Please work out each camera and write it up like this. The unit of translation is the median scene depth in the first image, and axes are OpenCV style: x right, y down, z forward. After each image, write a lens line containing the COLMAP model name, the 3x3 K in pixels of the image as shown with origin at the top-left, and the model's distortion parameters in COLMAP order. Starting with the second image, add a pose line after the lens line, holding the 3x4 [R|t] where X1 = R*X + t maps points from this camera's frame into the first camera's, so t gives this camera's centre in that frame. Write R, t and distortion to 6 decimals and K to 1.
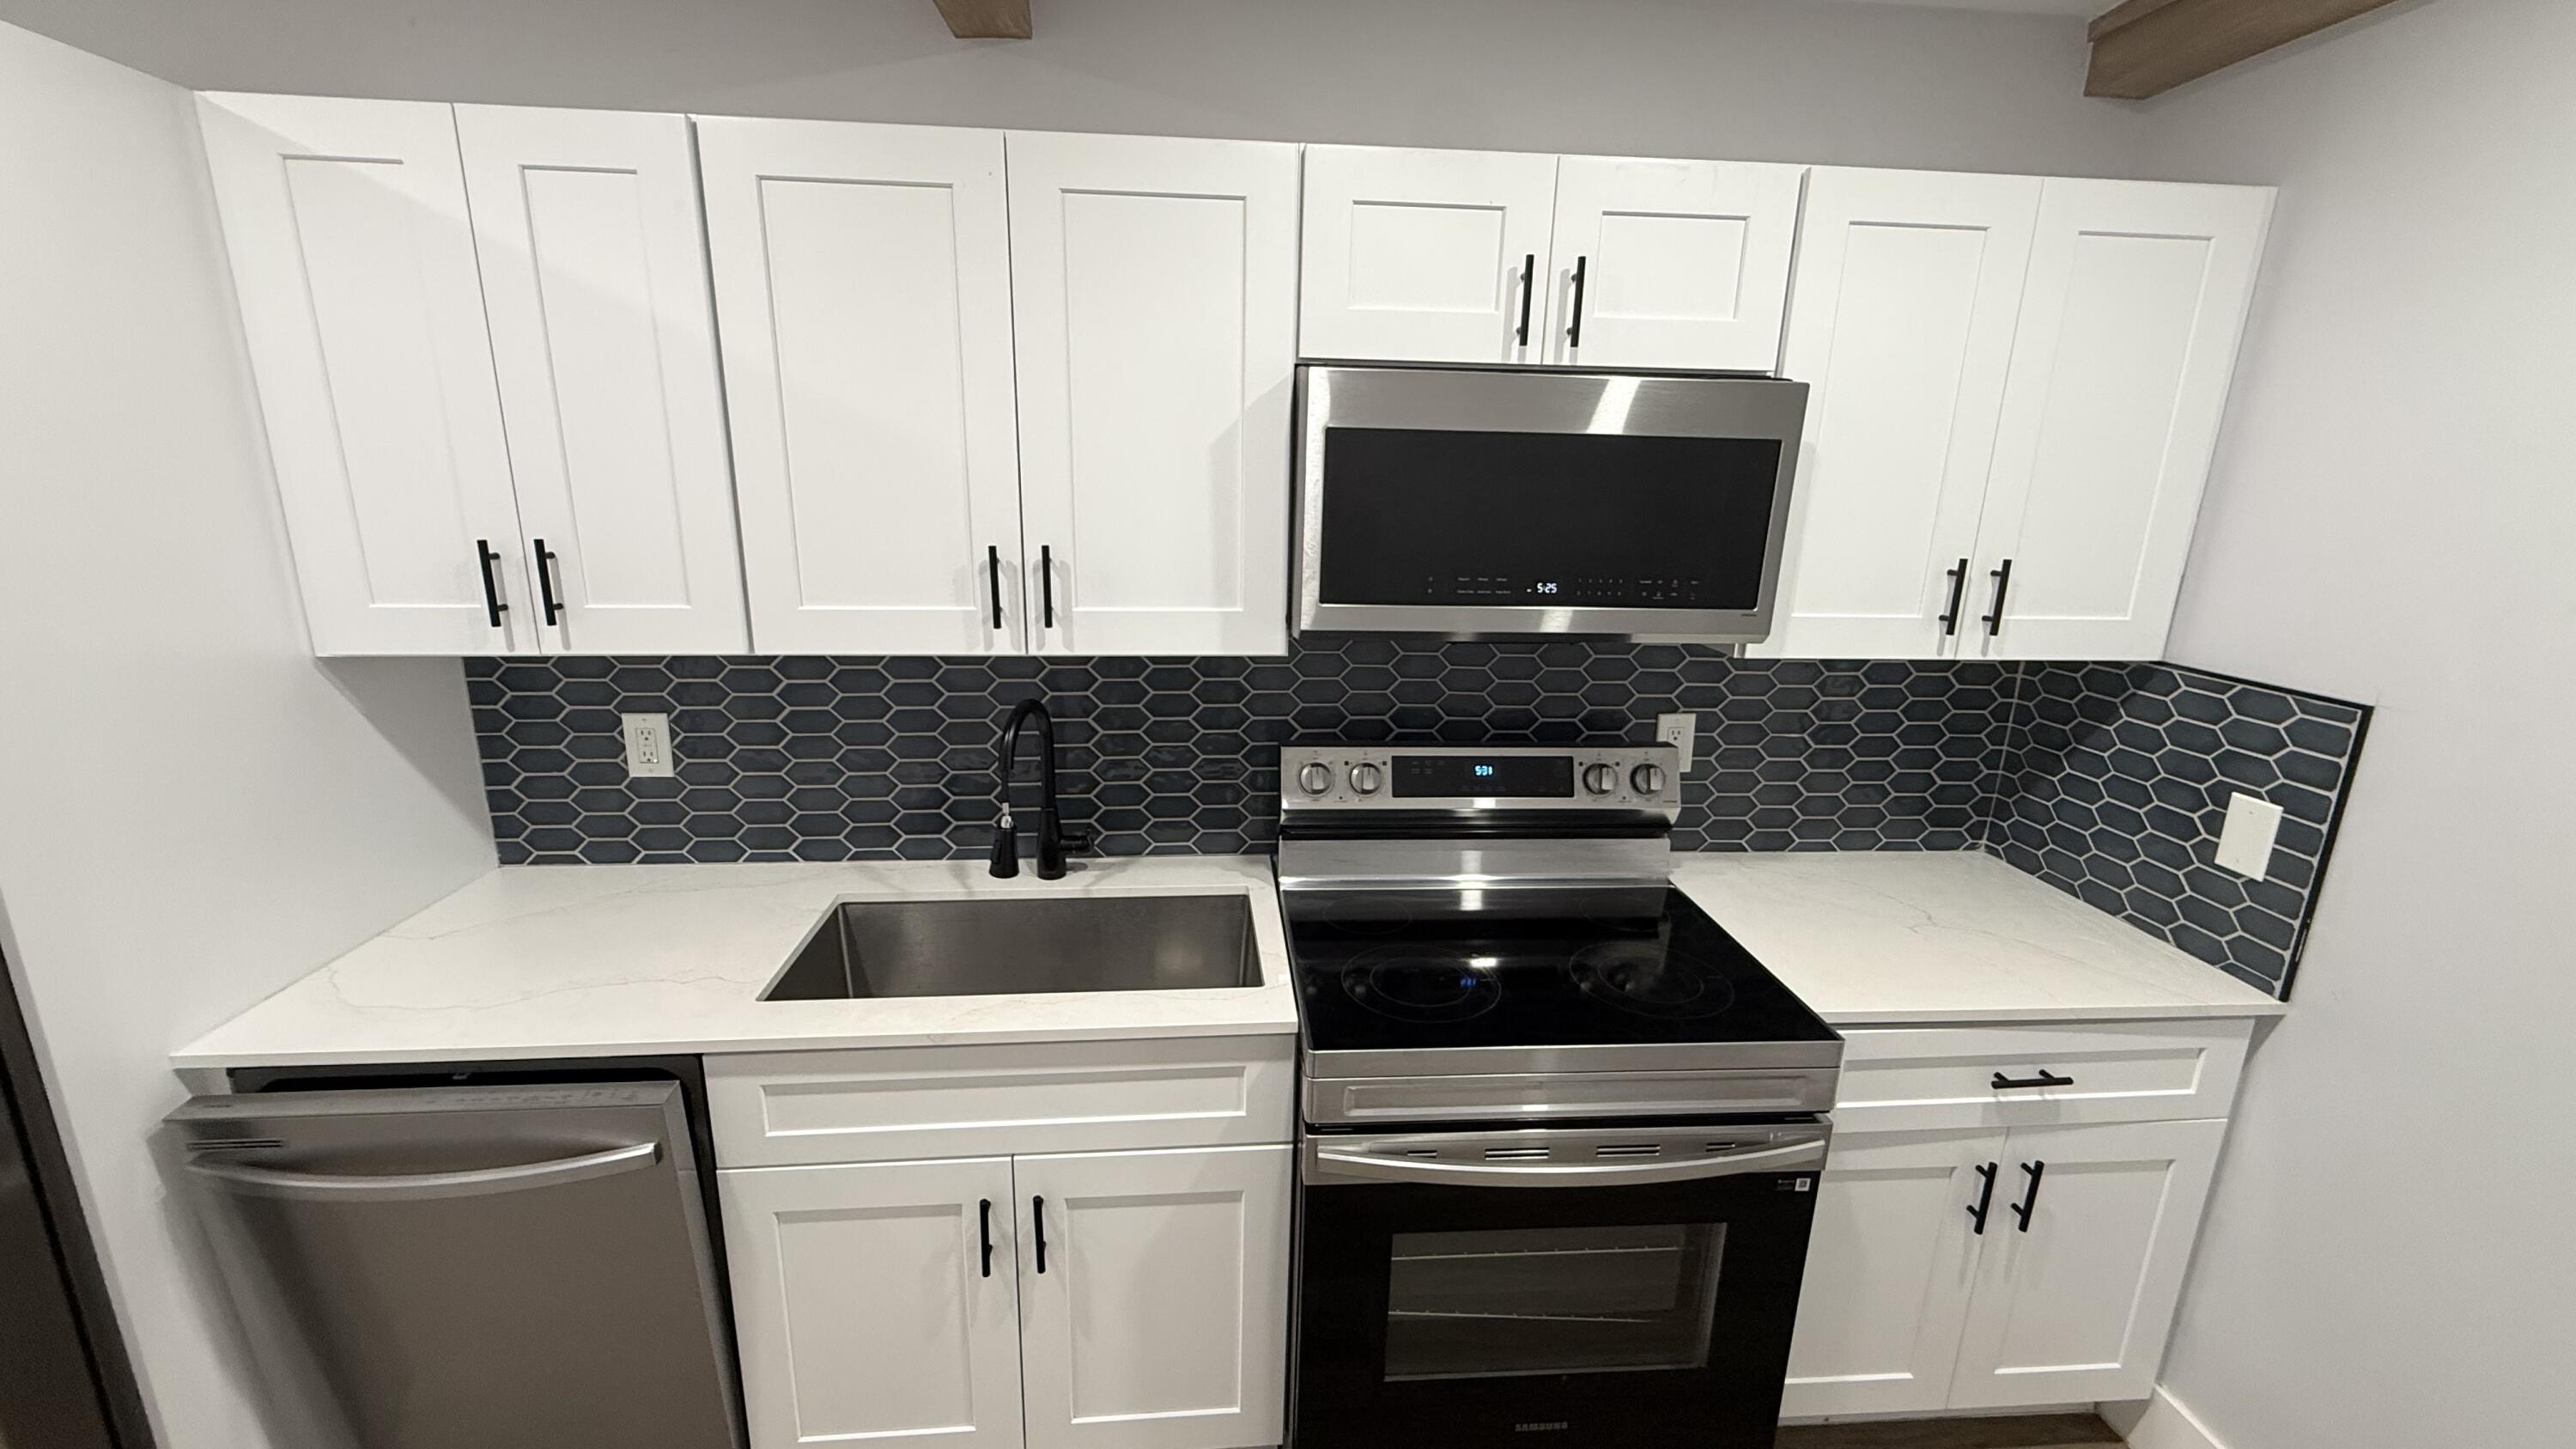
lens RADIAL K [[1026.9, 0, 1278.1], [0, 1026.9, 720.0], [0, 0, 1]] dist [0.000272, 0.000130]
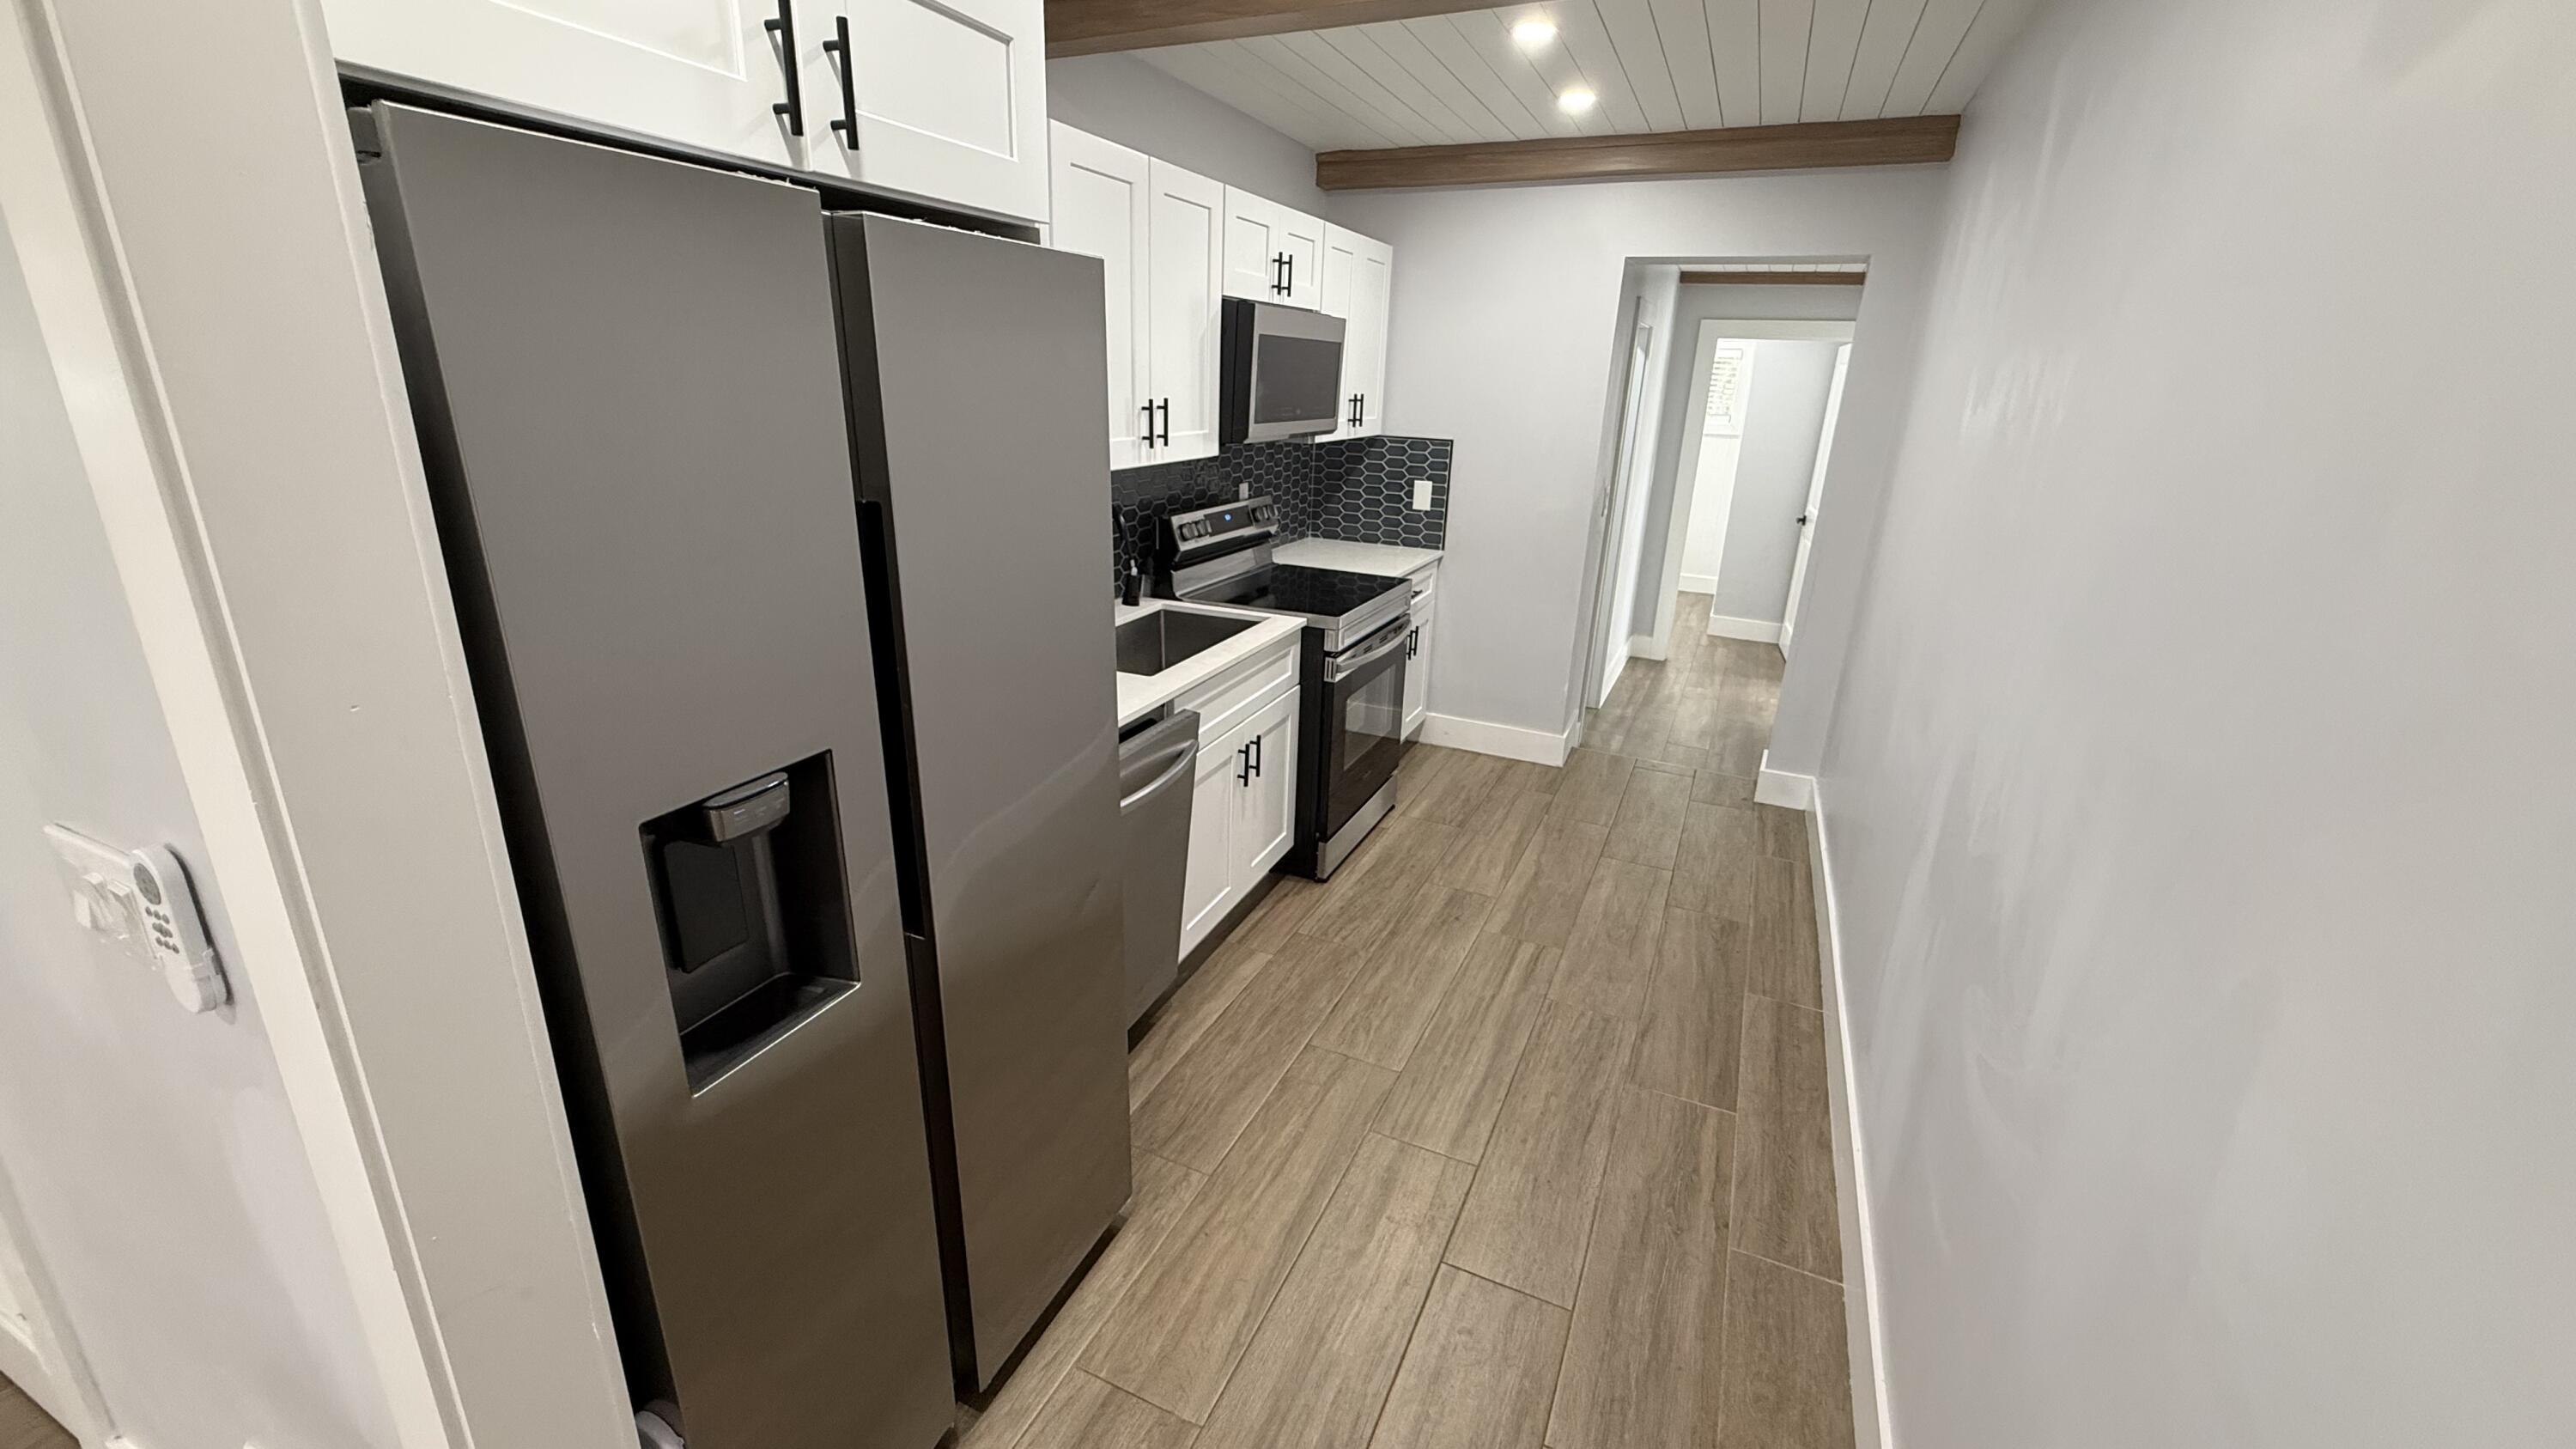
lens RADIAL K [[1026.9, 0, 1278.1], [0, 1026.9, 720.0], [0, 0, 1]] dist [0.000272, 0.000130]
pose [[0.483377, -0.289128, 0.826288, -1.626332], [0.193318, 0.955837, 0.221367, 0.005406], [-0.853800, 0.052733, 0.517923, -0.050538]]
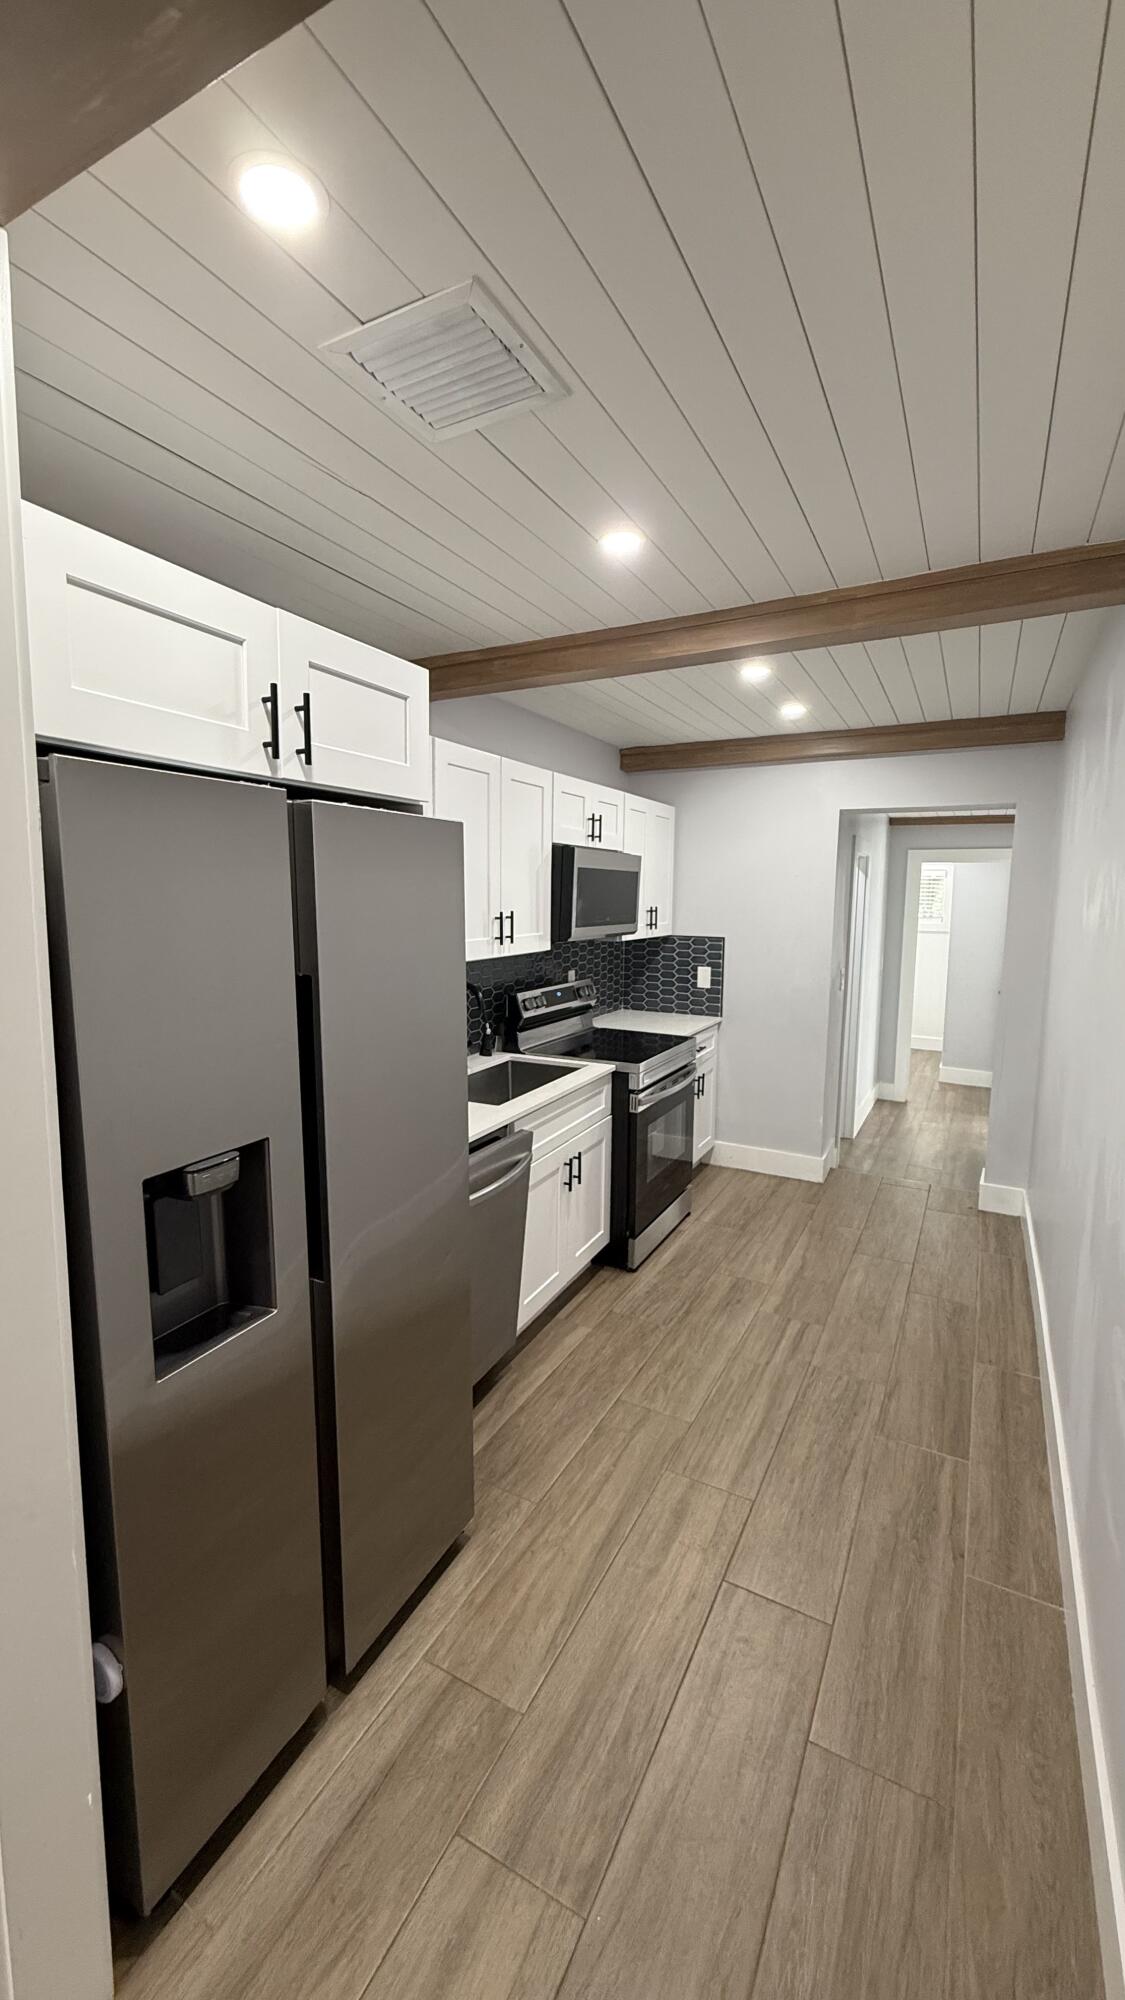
lens RADIAL K [[797.2, 0, 565.2], [0, 797.2, 993.3], [0, 0, 1]] dist [0.000272, 0.000130]
pose [[0.528270, -0.122809, 0.840148, -1.698792], [0.208951, 0.977858, 0.011555, 0.030843], [-0.822964, 0.169445, 0.542234, -0.131954]]
